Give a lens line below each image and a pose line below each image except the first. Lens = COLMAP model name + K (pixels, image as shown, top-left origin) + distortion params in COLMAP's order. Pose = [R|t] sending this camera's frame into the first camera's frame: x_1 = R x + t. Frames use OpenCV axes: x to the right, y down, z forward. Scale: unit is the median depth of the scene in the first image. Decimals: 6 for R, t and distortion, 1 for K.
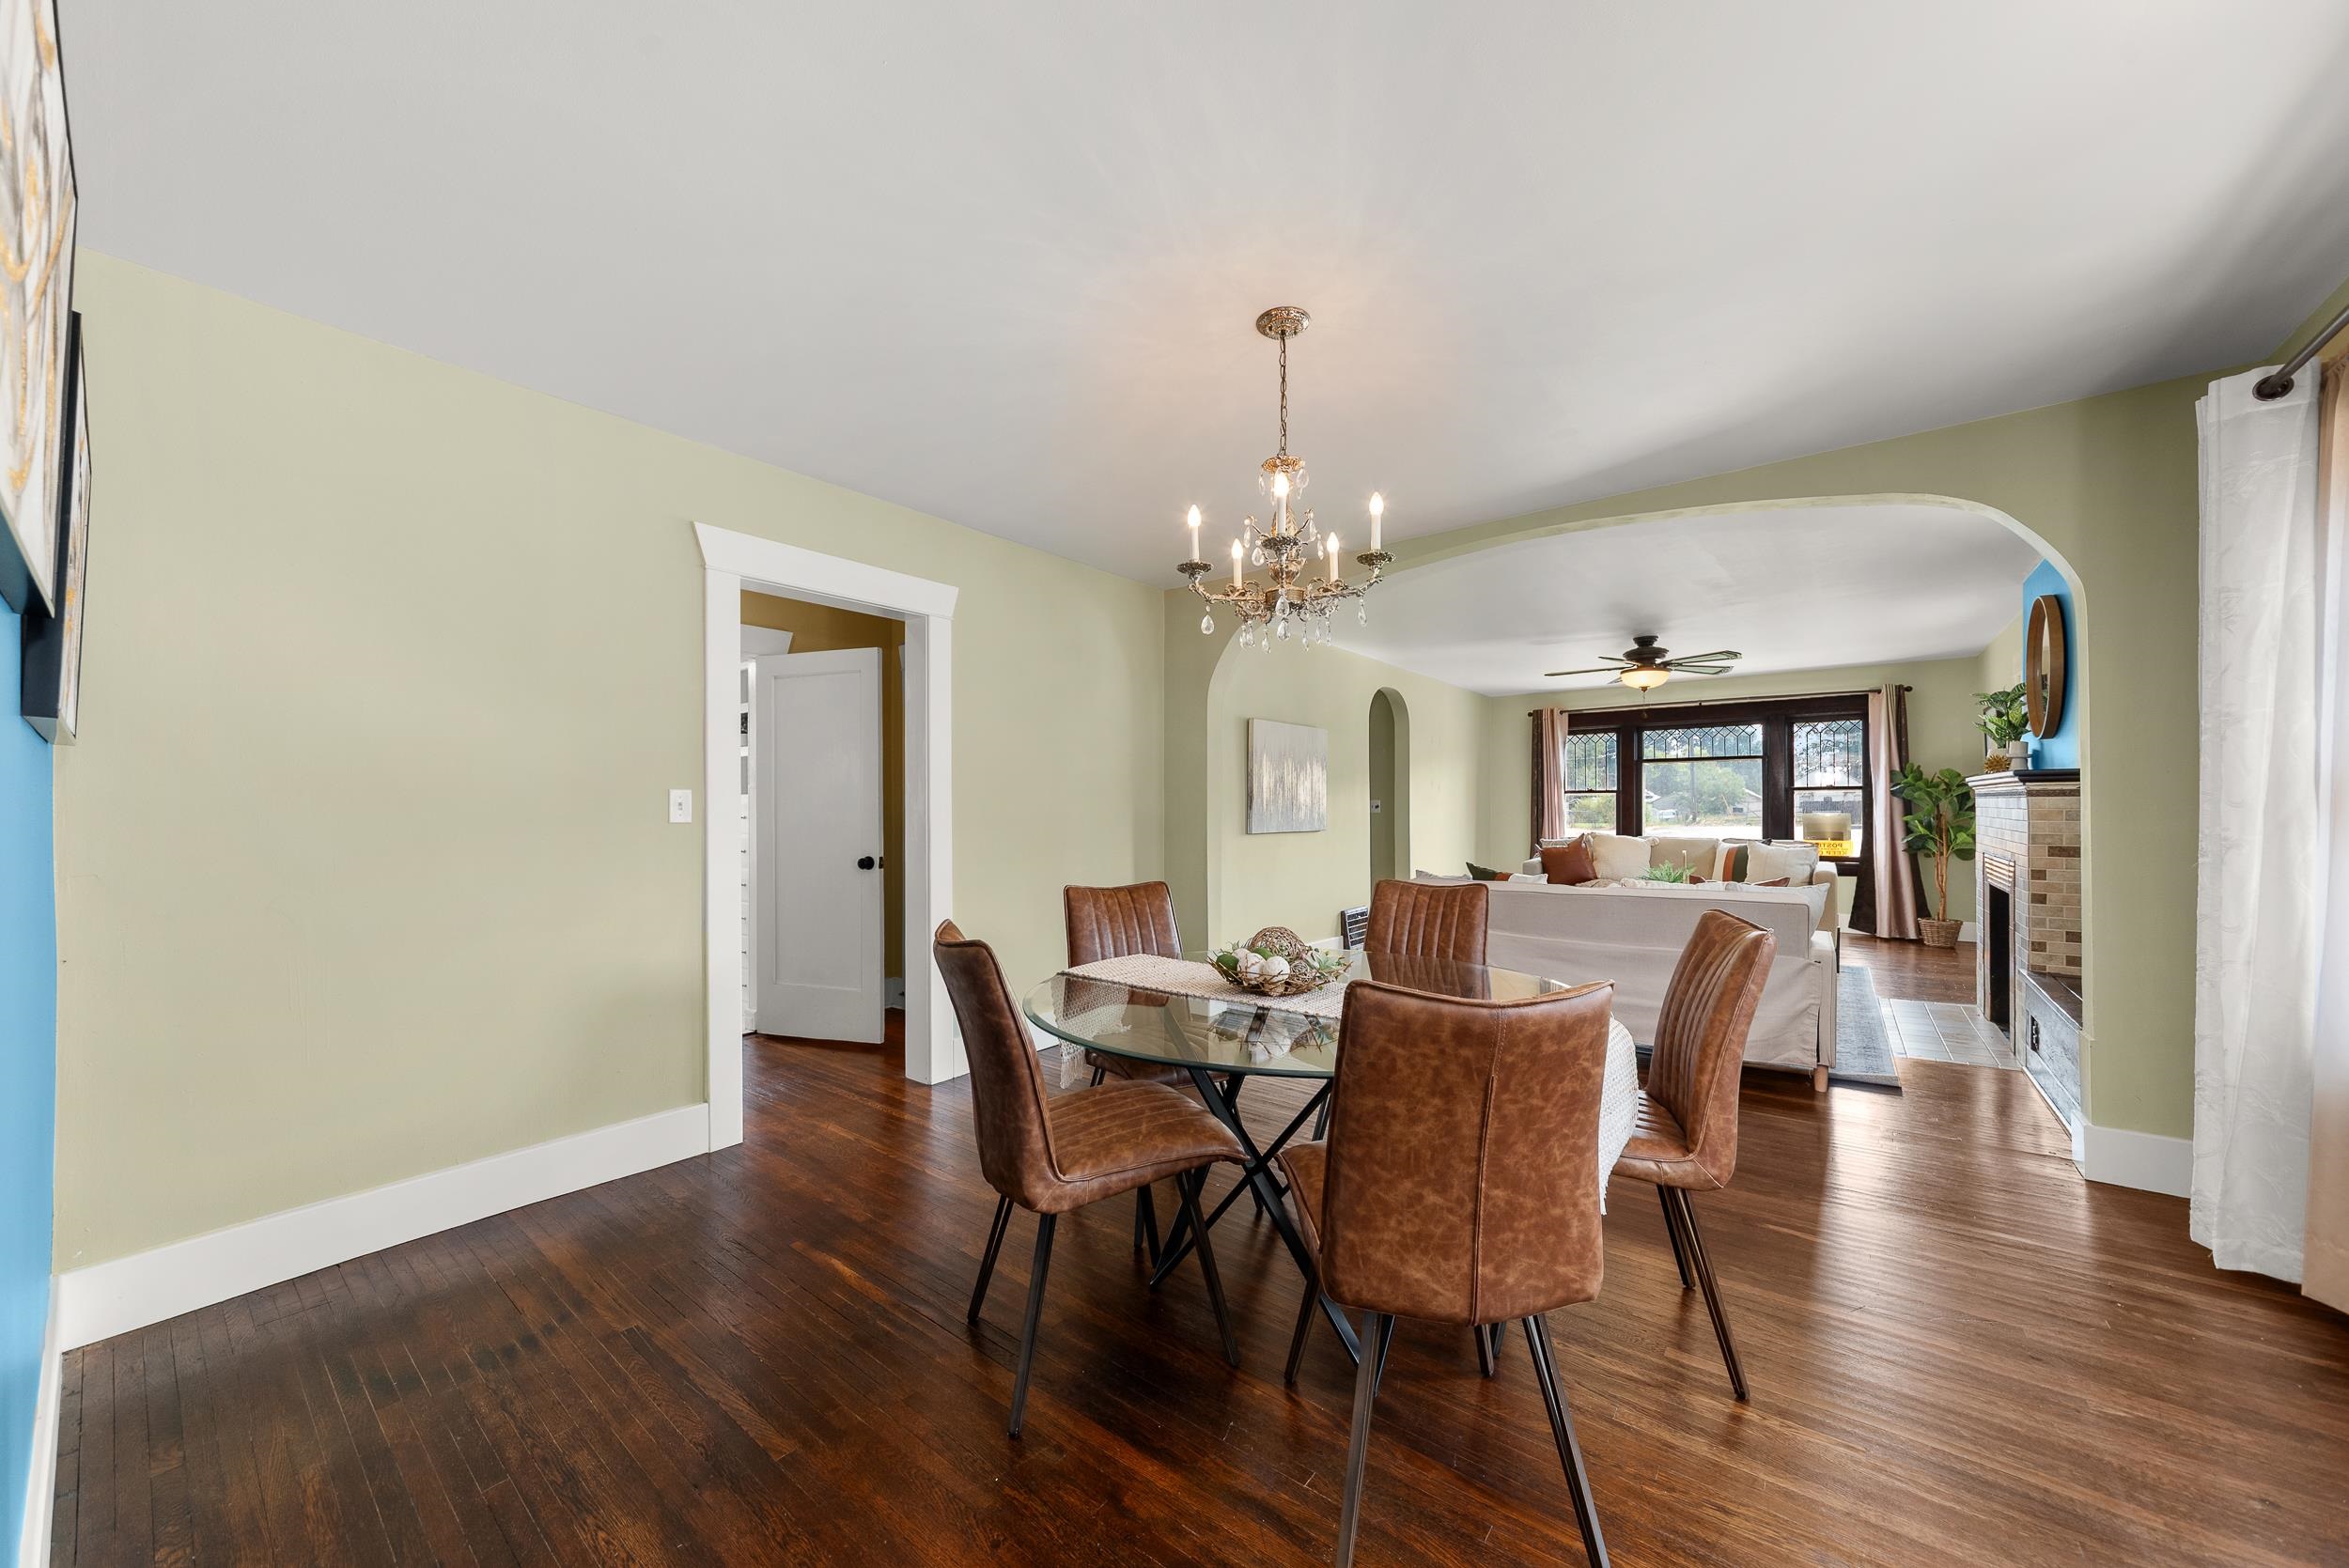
lens RADIAL K [[816.8, 0, 1184.4], [0, 816.8, 794.4], [0, 0, 1]] dist [-0.007452, 0.000009]
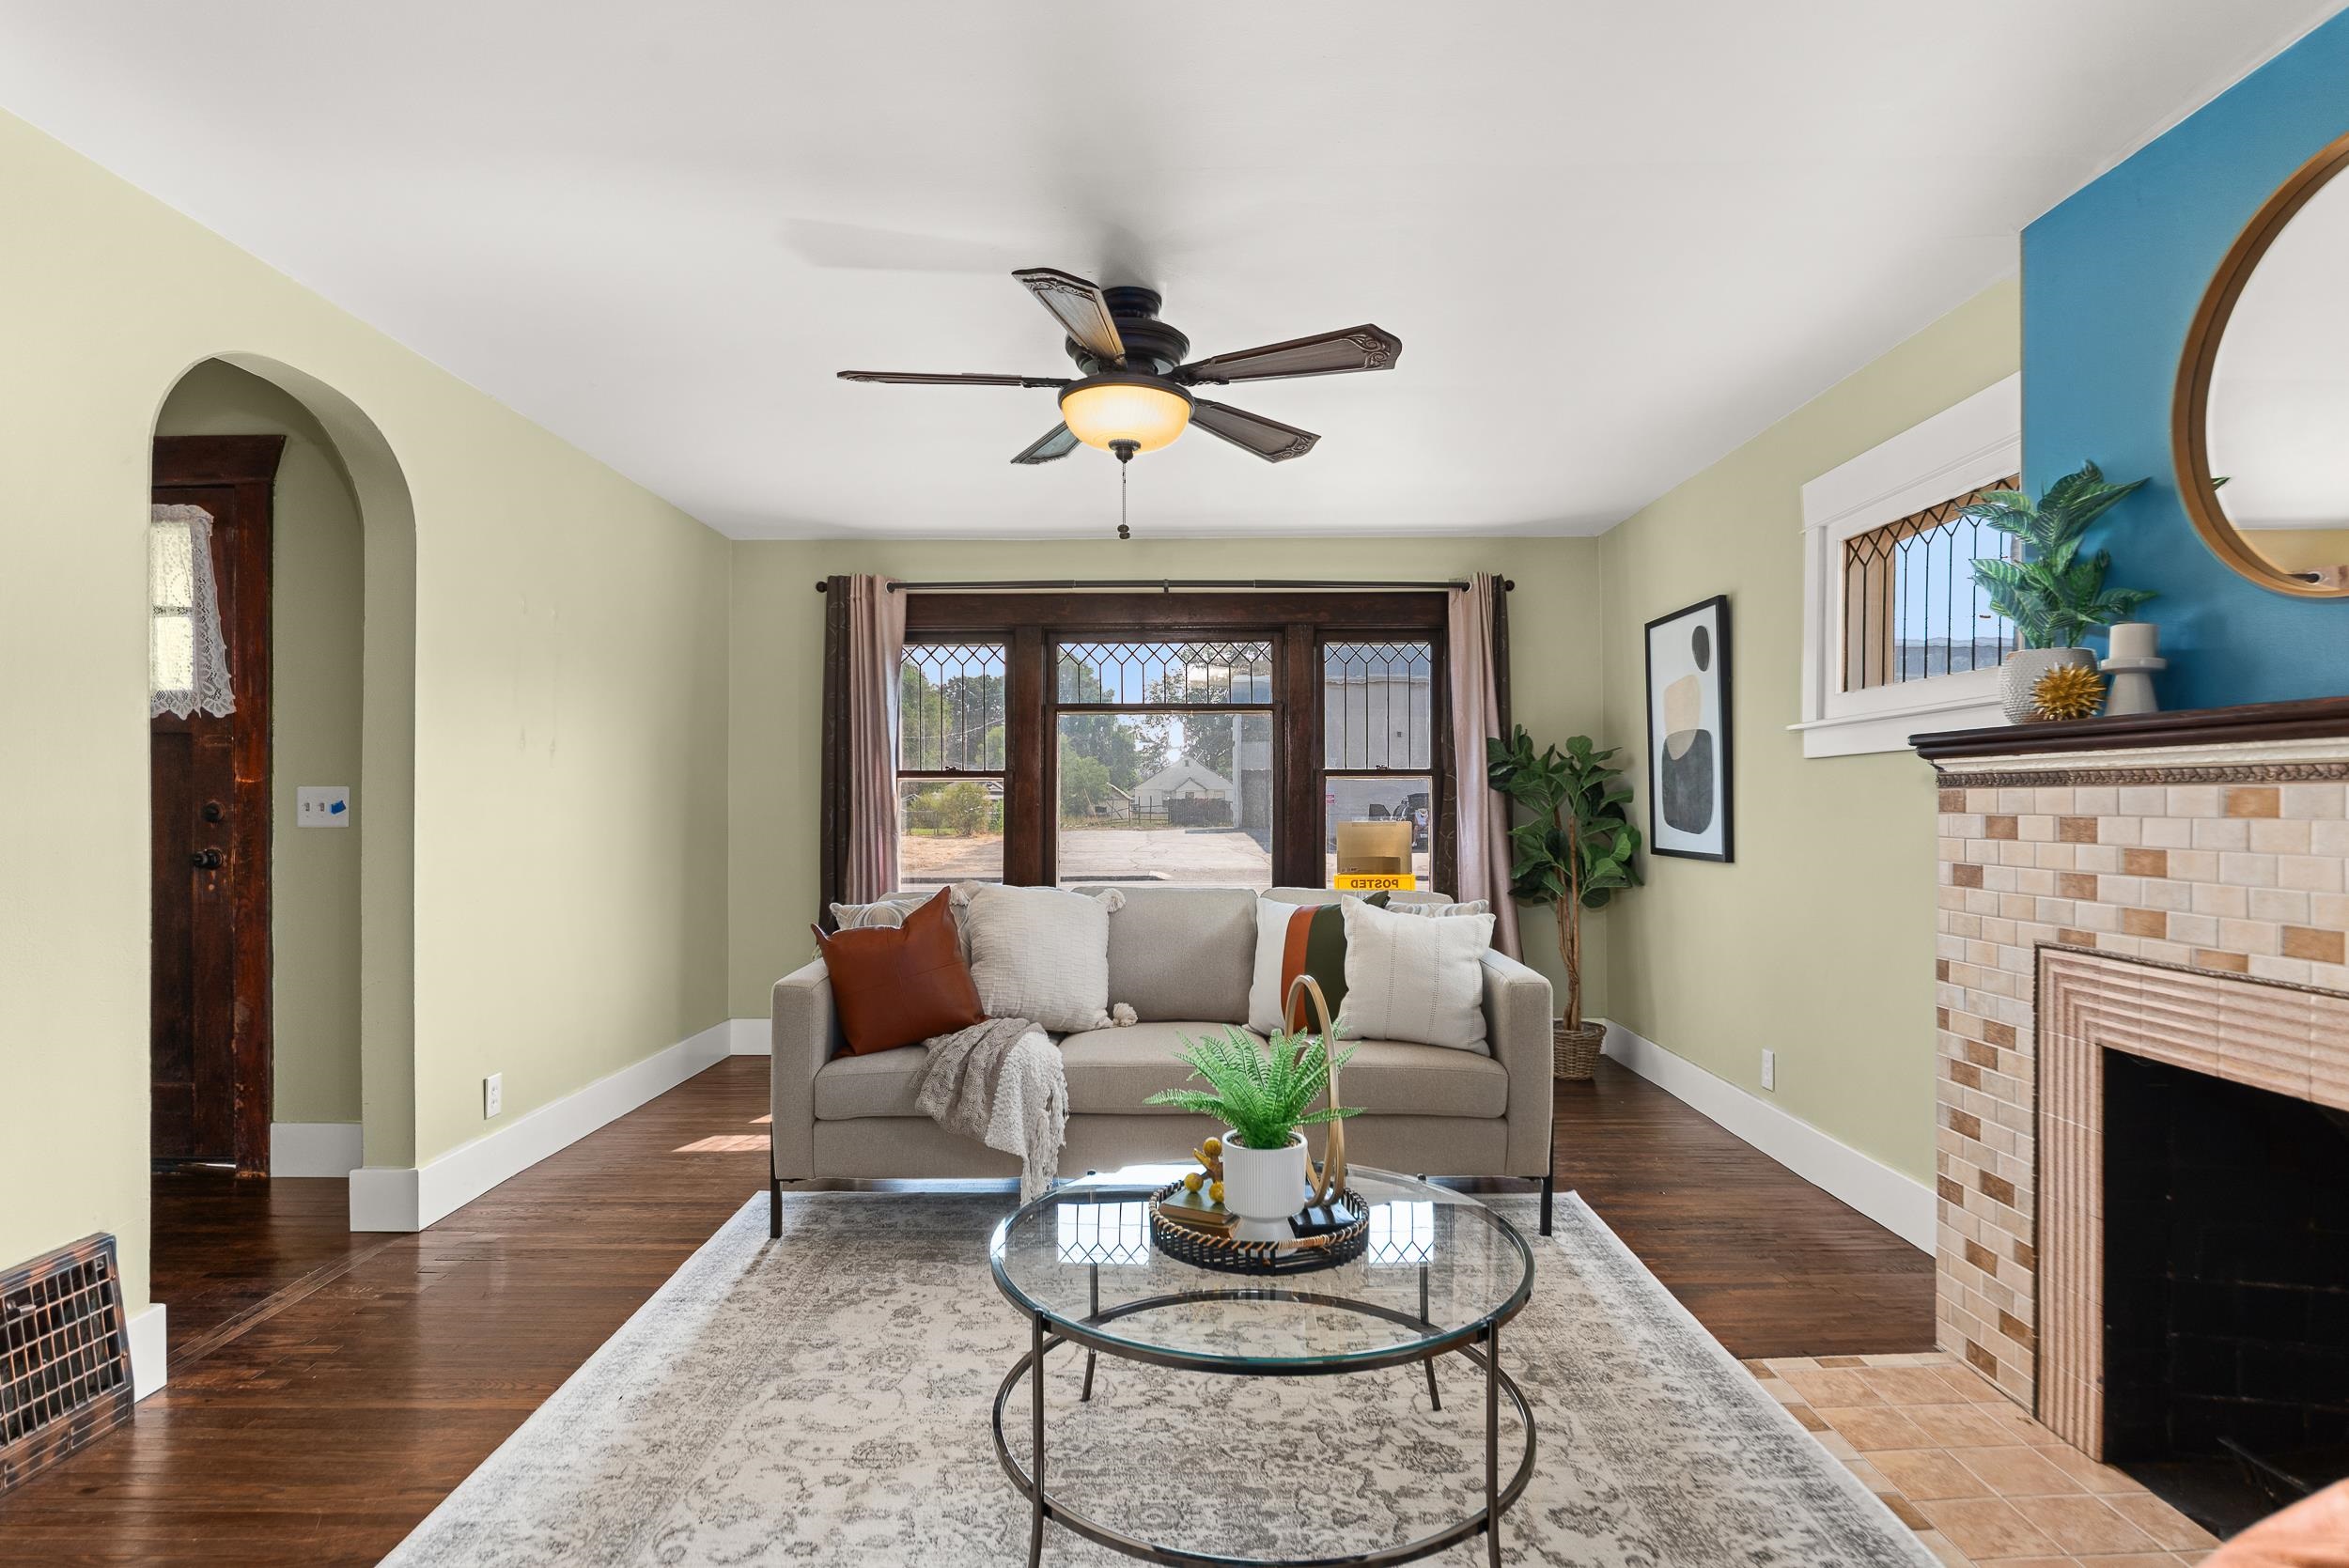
lens RADIAL K [[1206.6, 0, 1176.8], [0, 1206.6, 792.4], [0, 0, 1]] dist [-0.002571, -0.002334]
pose [[0.789301, 0.007713, 0.613958, 0.228686], [-0.010054, 0.999949, 0.000363, 0.005930], [-0.613924, -0.006460, 0.789339, 0.483455]]
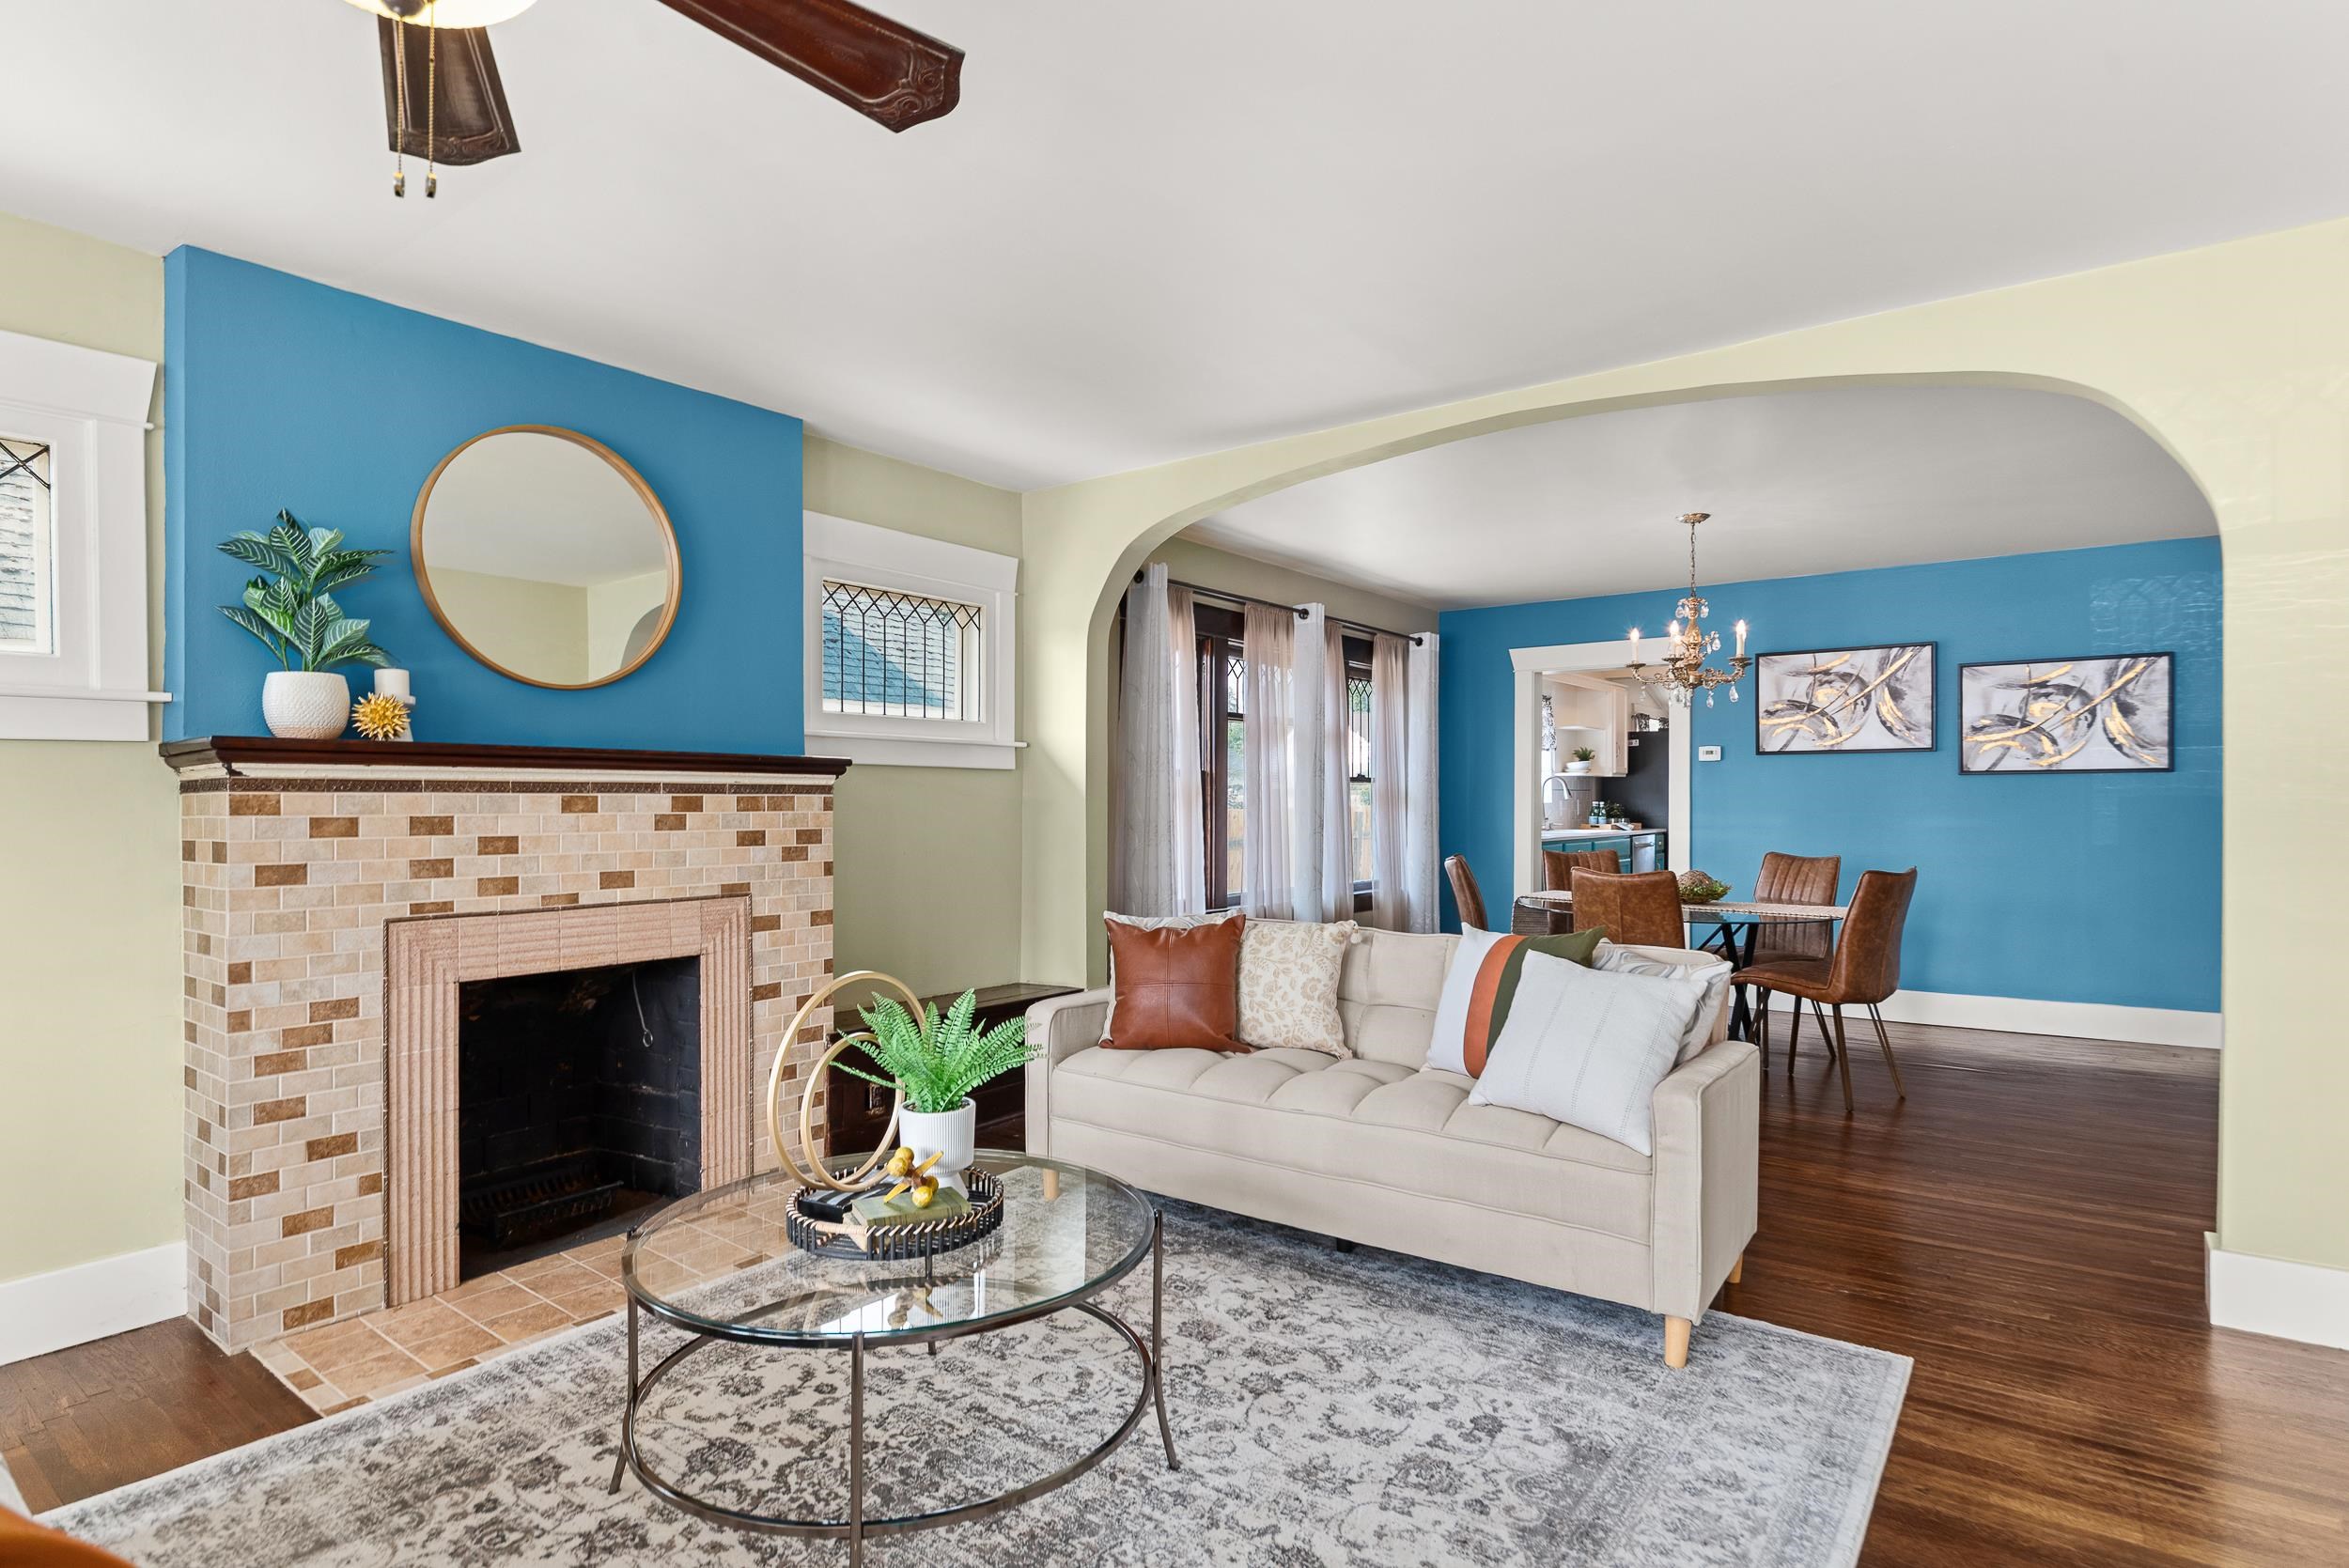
lens RADIAL K [[1206.6, 0, 1179.9], [0, 1206.6, 800.6], [0, 0, 1]] dist [-0.002571, -0.002334]
pose [[-0.999798, 0.005281, -0.019375, 0.349702], [0.005494, 0.999925, -0.010931, 0.010467], [0.019316, -0.011035, -0.999753, 0.968826]]
